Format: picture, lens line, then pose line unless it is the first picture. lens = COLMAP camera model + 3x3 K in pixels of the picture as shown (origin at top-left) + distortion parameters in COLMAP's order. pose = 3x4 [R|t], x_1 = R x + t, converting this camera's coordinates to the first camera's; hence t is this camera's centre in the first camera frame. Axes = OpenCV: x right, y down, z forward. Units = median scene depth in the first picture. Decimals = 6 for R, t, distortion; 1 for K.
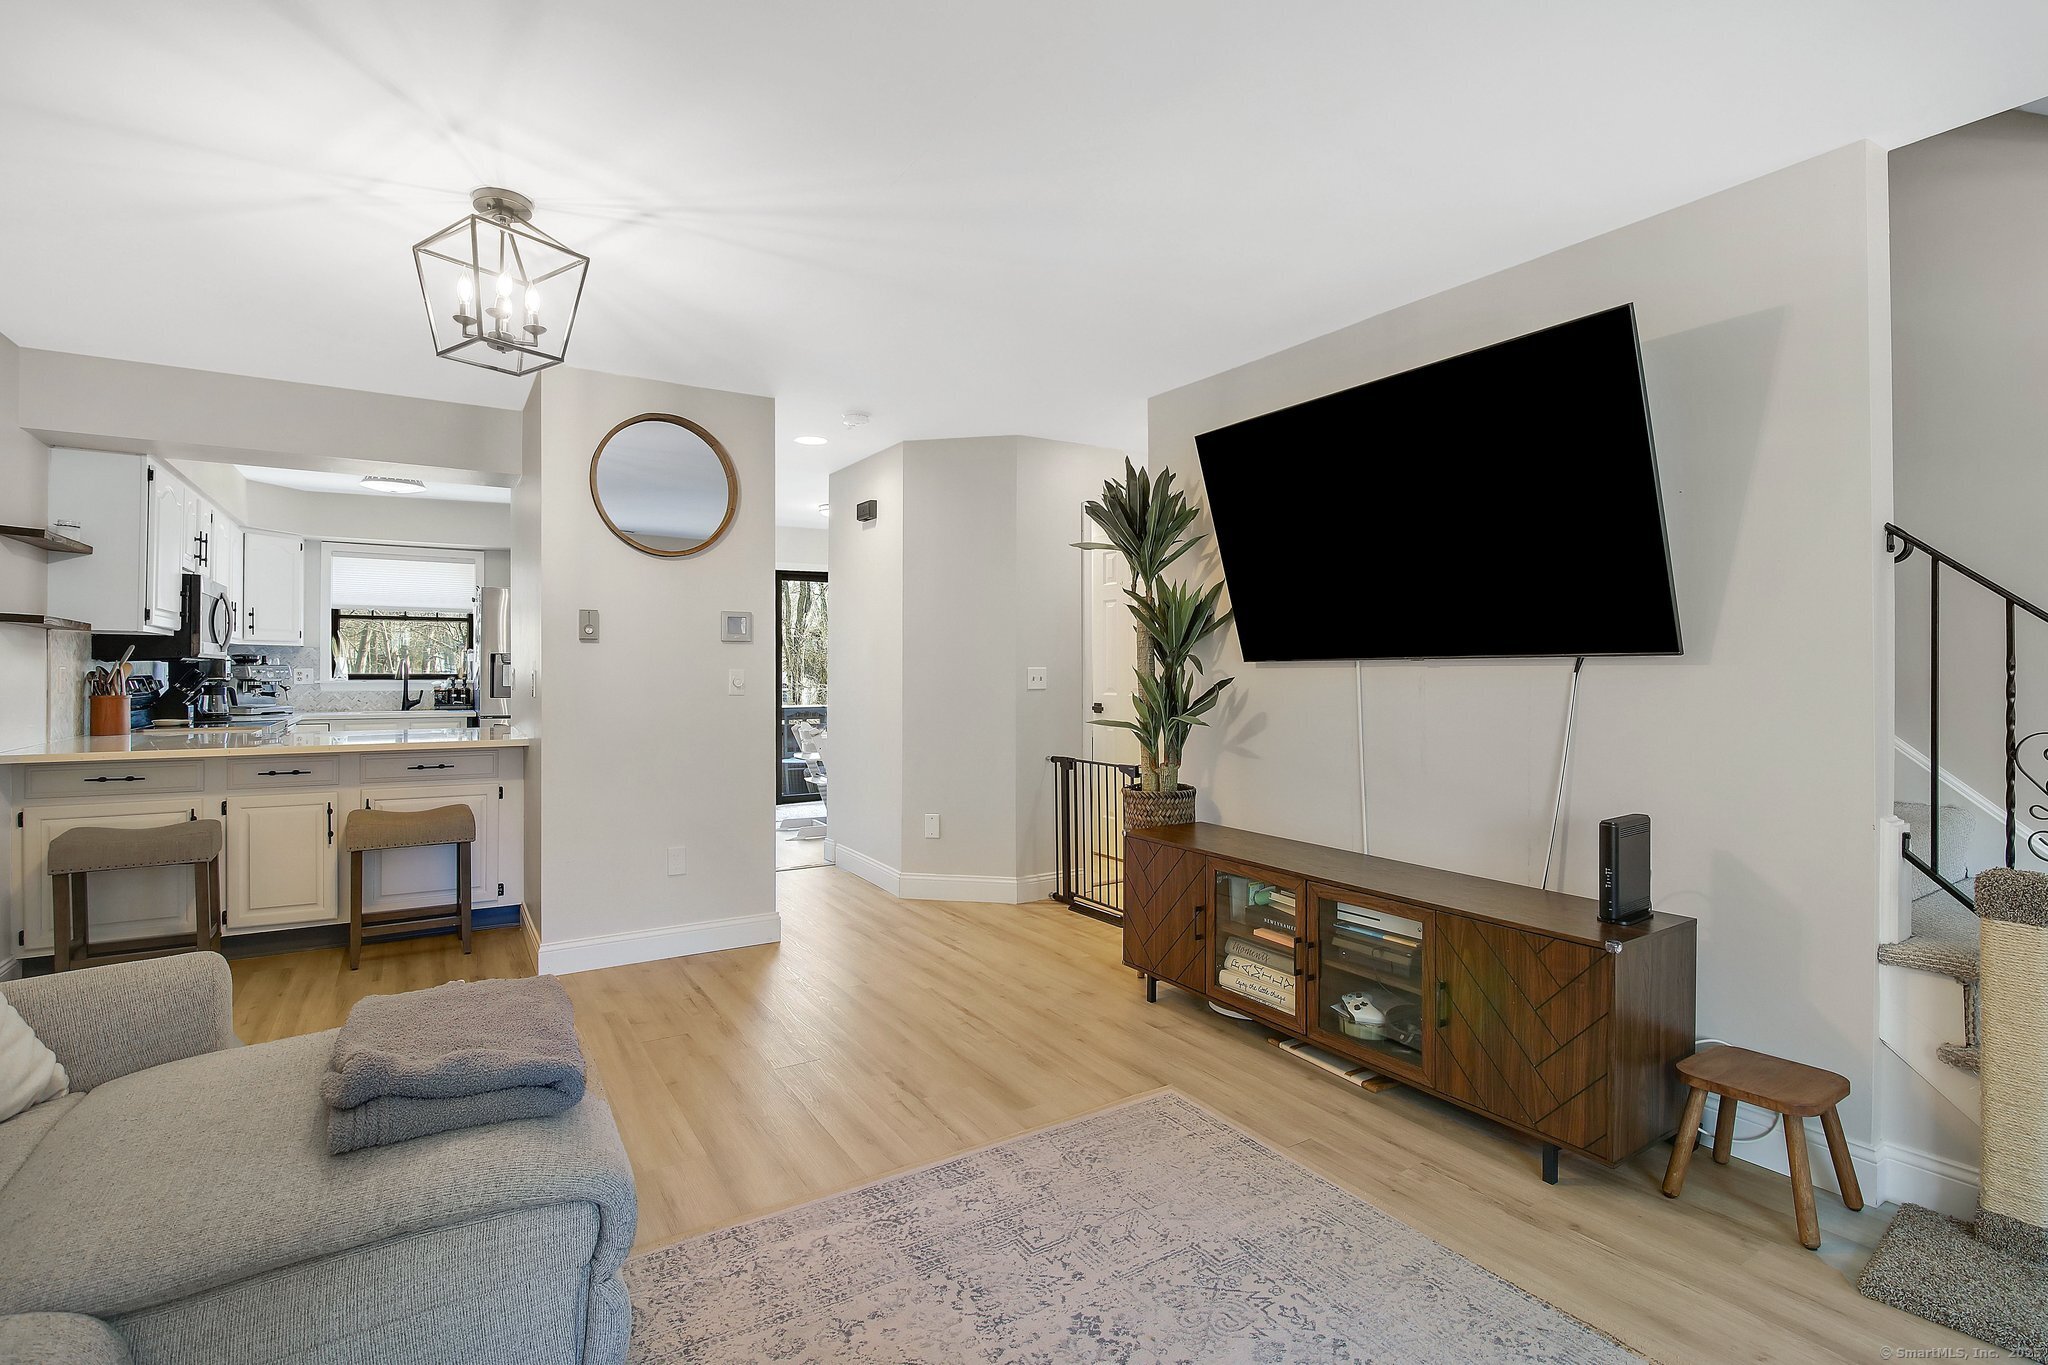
lens RADIAL K [[950.8, 0, 1019.1], [0, 950.8, 666.5], [0, 0, 1]] dist [-0.017461, 0.000225]
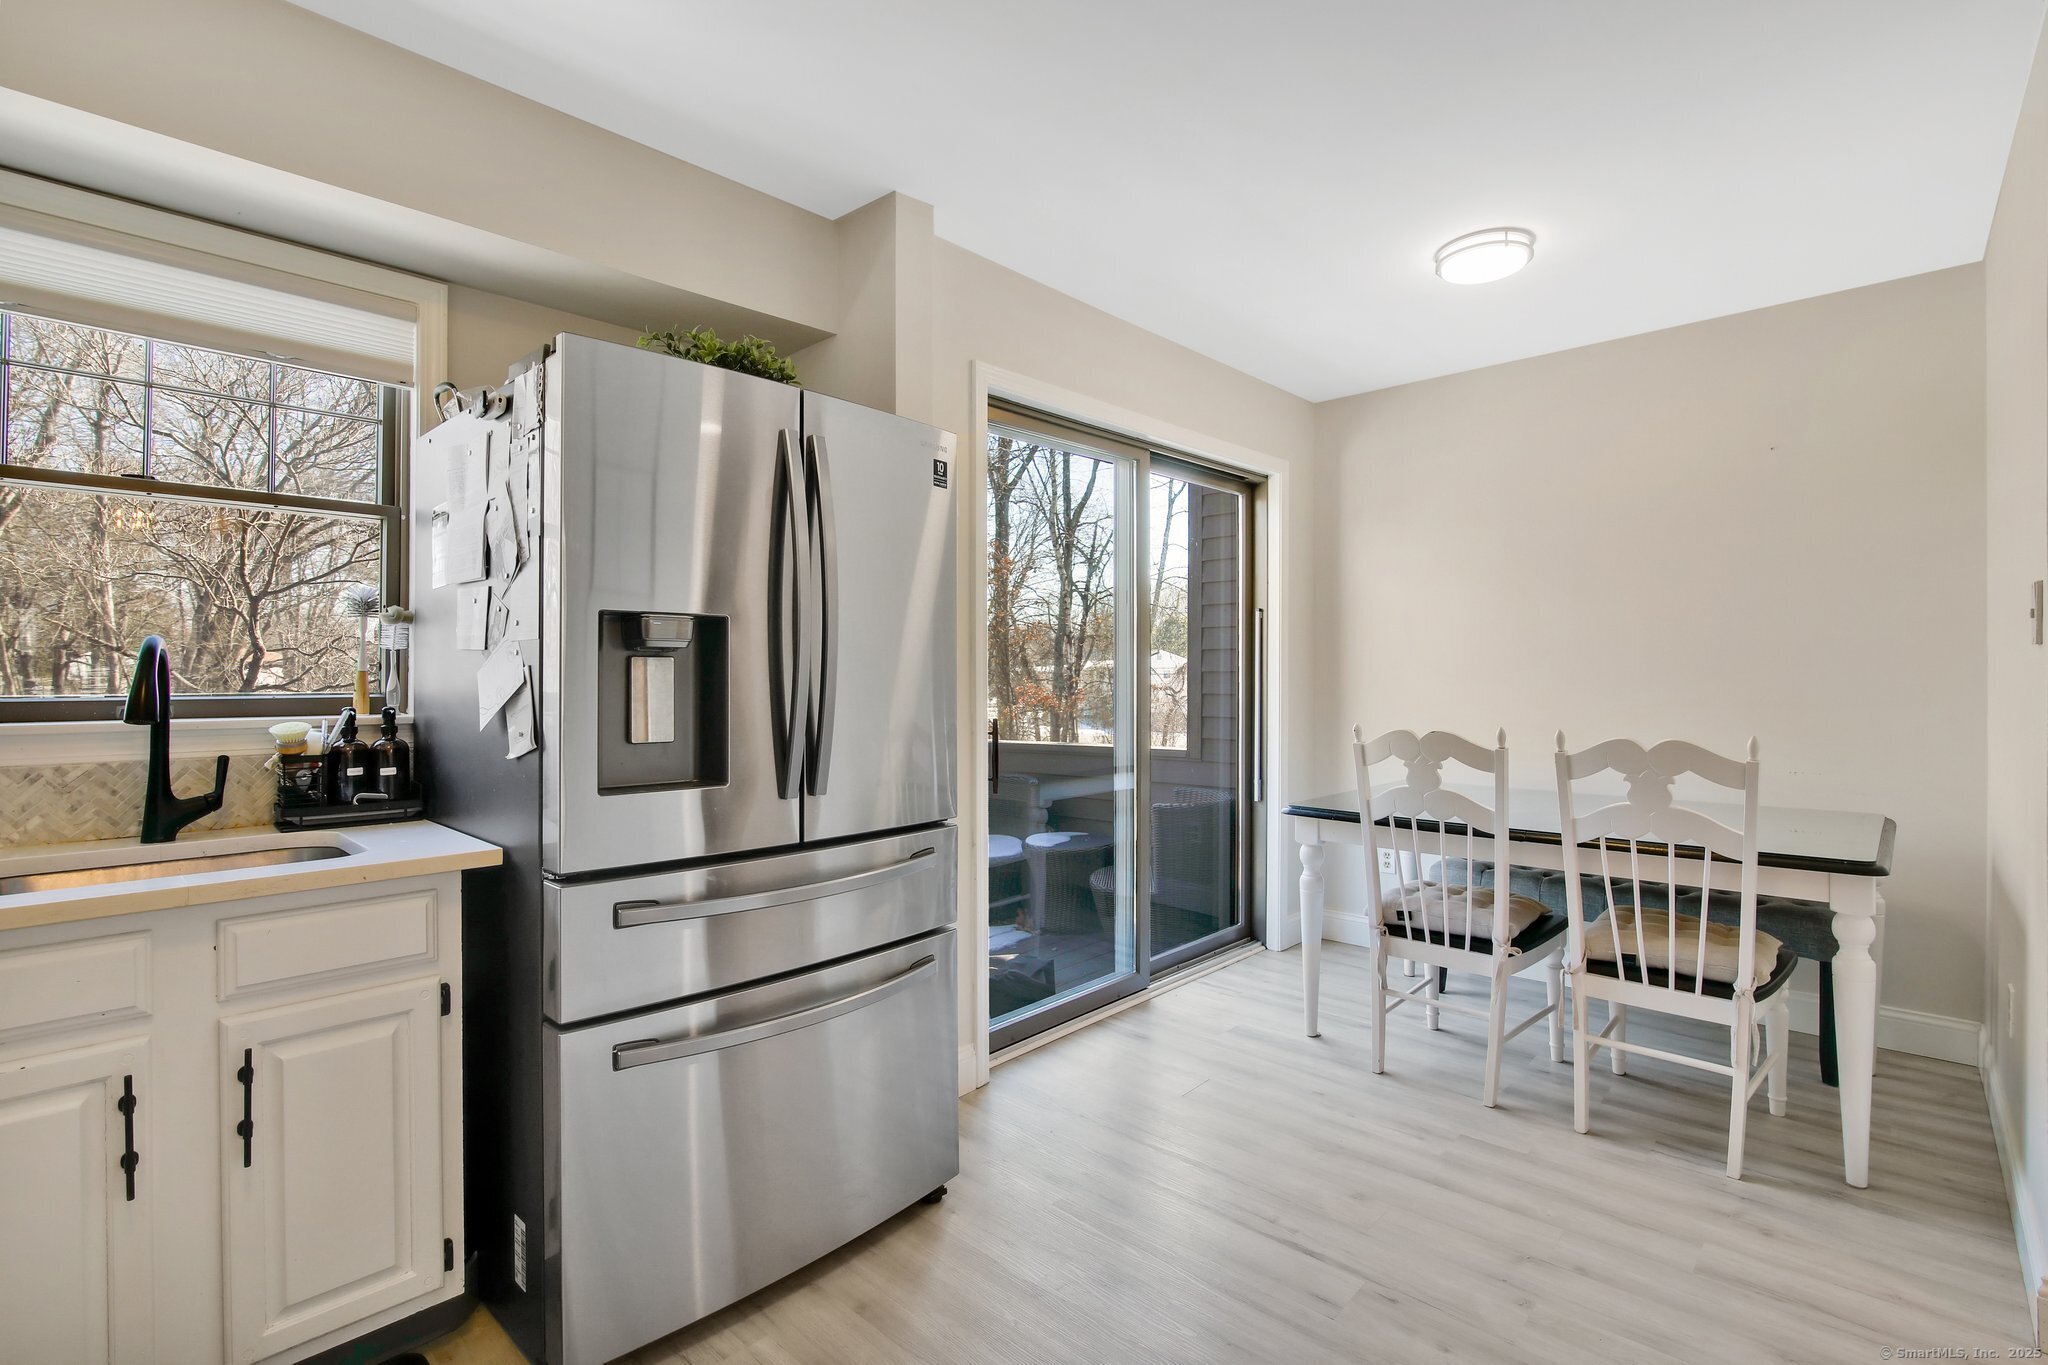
lens RADIAL K [[921.4, 0, 1020.2], [0, 921.4, 675.6], [0, 0, 1]] dist [-0.022983, -0.000304]
pose [[0.972097, -0.004387, 0.234539, -0.853629], [0.005848, 0.999968, -0.005533, 0.008823], [-0.234508, 0.006750, 0.972091, 1.258090]]
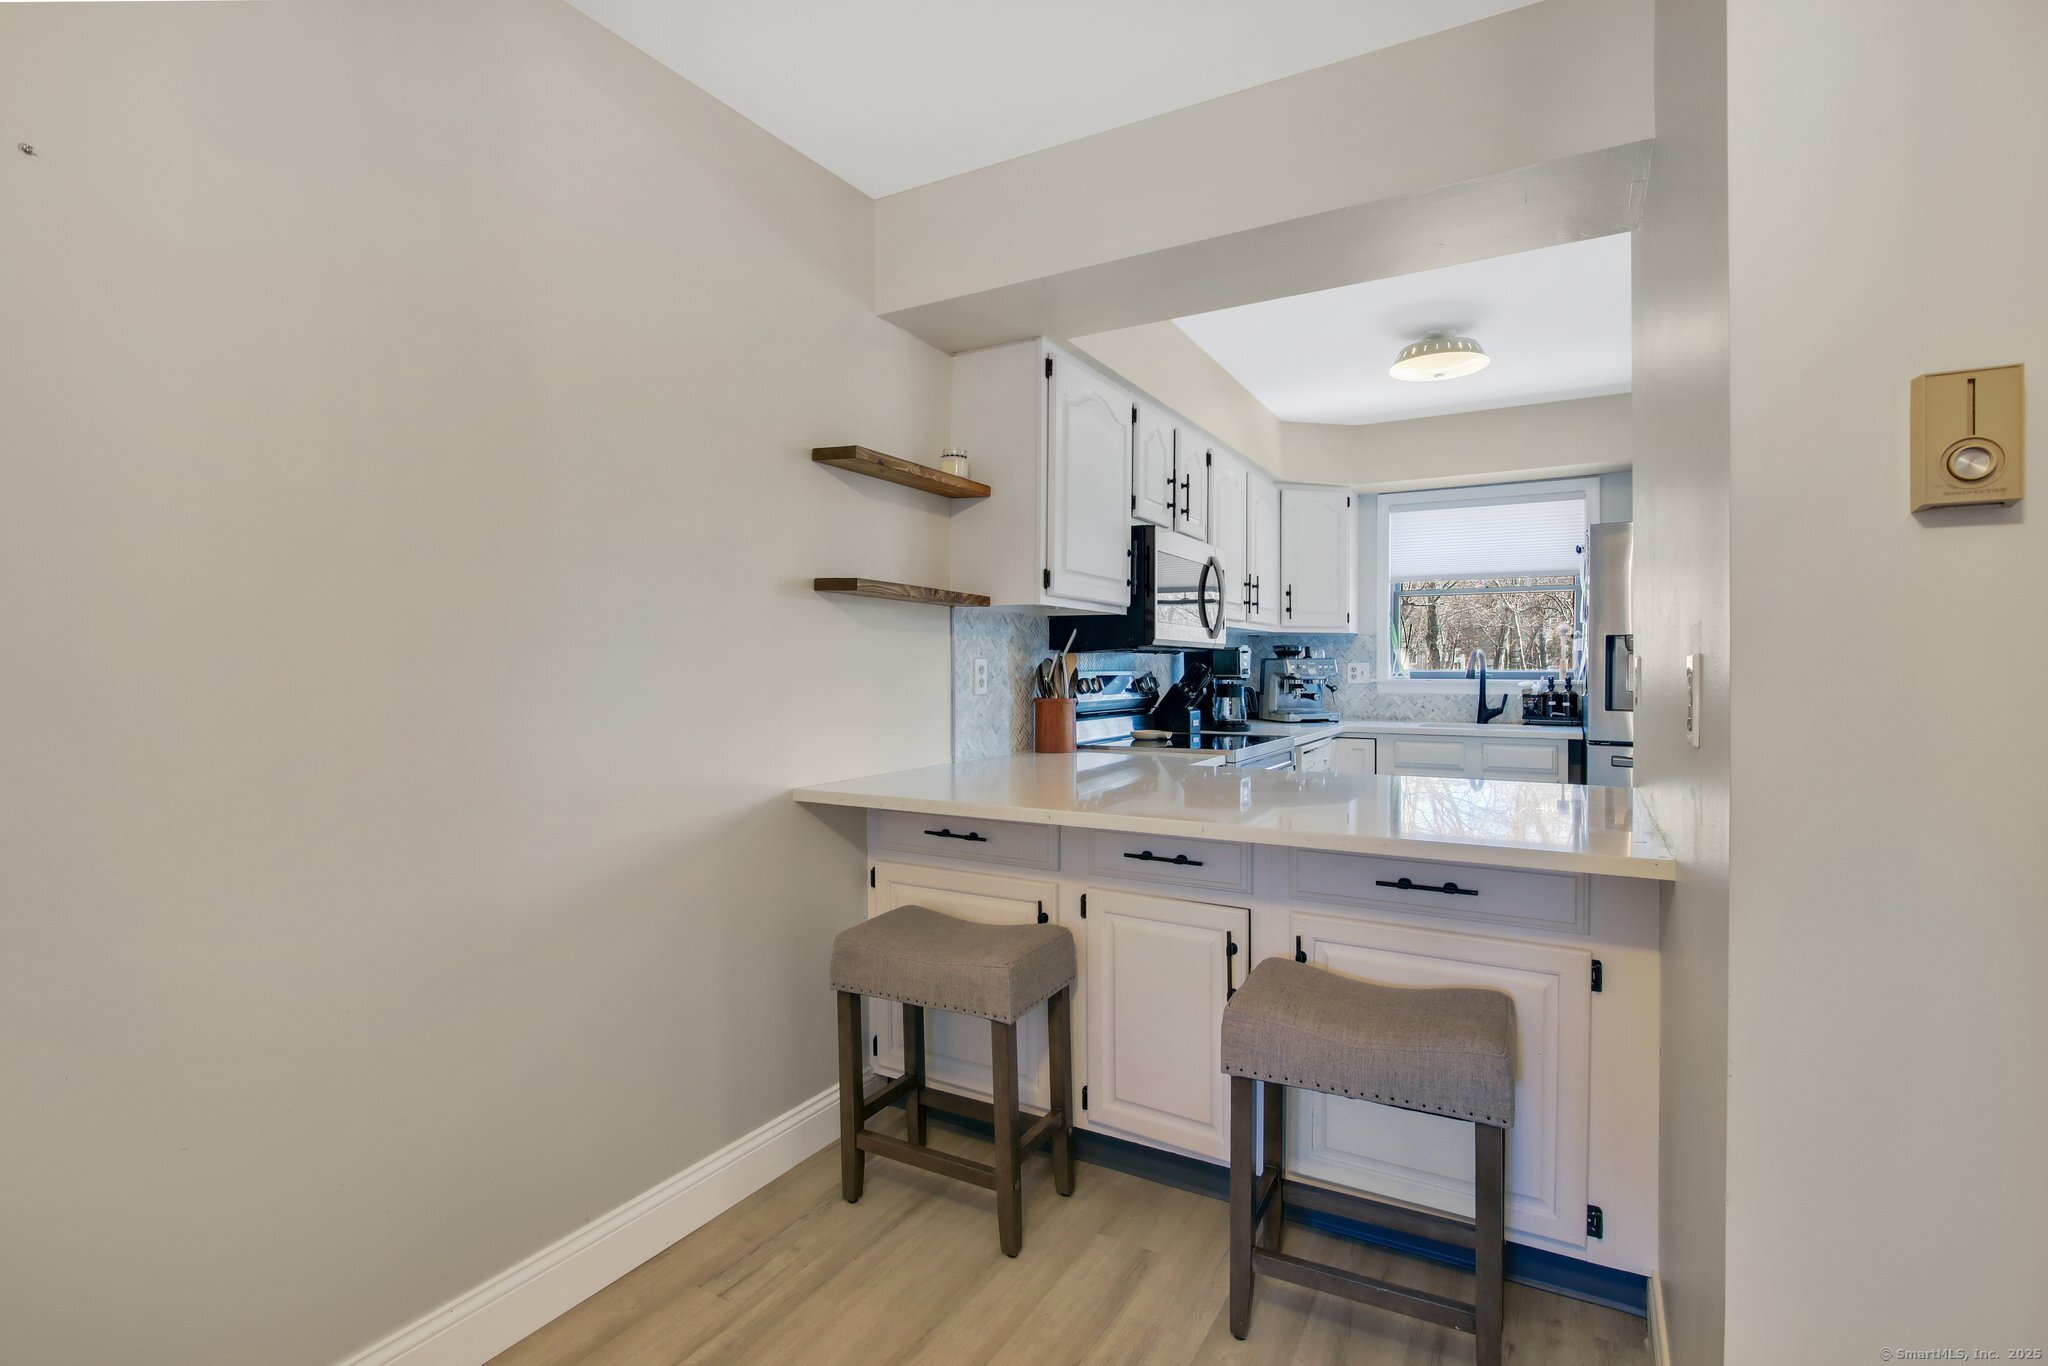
lens RADIAL K [[938.8, 0, 1015.7], [0, 938.8, 672.4], [0, 0, 1]] dist [-0.017771, -0.000146]
pose [[0.458168, 0.002559, -0.888862, -0.354388], [0.005315, 0.999970, 0.005619, 0.006903], [0.888850, -0.007298, 0.458140, 0.683067]]
